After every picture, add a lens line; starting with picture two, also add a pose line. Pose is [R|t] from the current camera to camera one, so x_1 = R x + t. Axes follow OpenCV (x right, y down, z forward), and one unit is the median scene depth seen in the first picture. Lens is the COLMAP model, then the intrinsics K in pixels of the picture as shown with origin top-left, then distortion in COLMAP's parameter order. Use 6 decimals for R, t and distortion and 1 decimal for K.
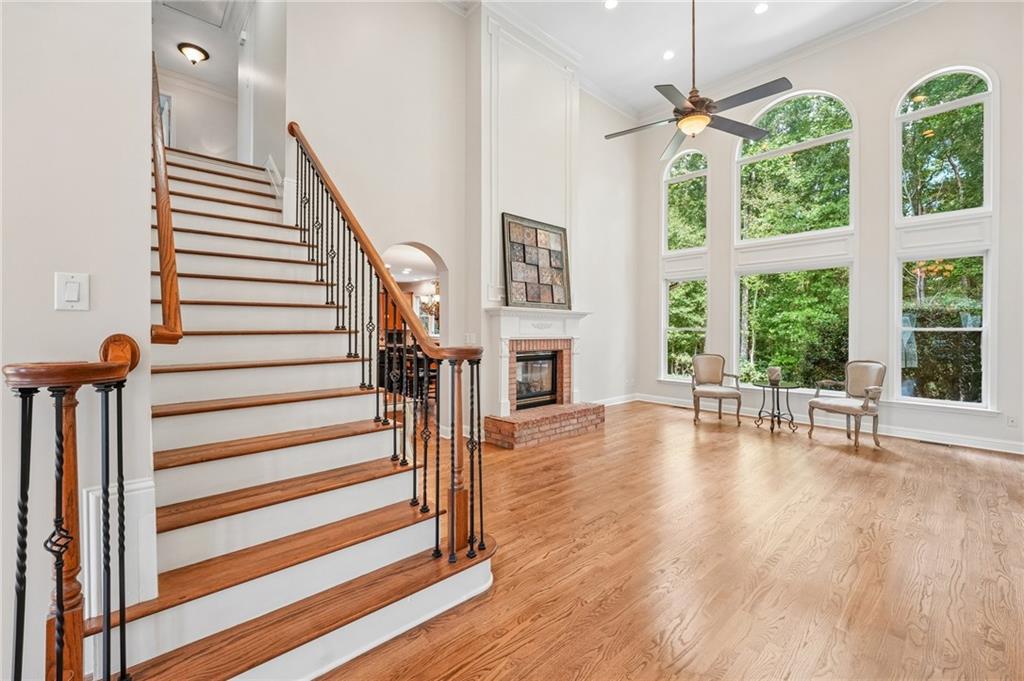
lens RADIAL K [[430.7, 0, 510.9], [0, 430.7, 331.9], [0, 0, 1]] dist [-0.000798, 0.000721]
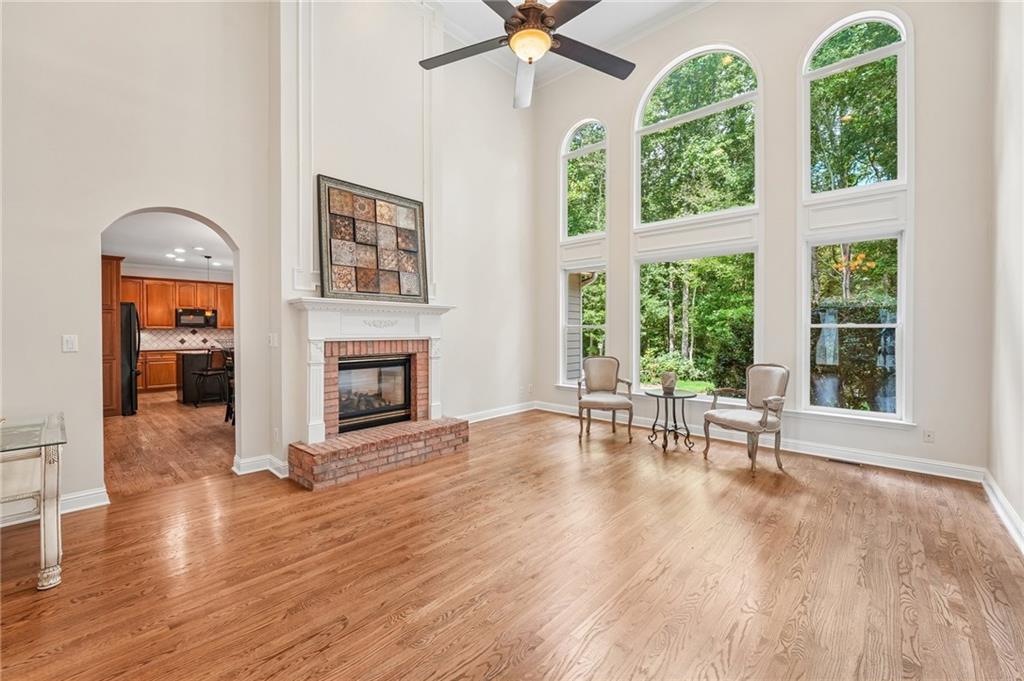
lens RADIAL K [[422.7, 0, 511.8], [0, 422.7, 332.3], [0, 0, 1]] dist [-0.005197, -0.000318]
pose [[0.996628, -0.005107, 0.081894, 0.245935], [0.004753, 0.999978, 0.004520, 0.000209], [-0.081915, -0.004116, 0.996631, 0.214782]]
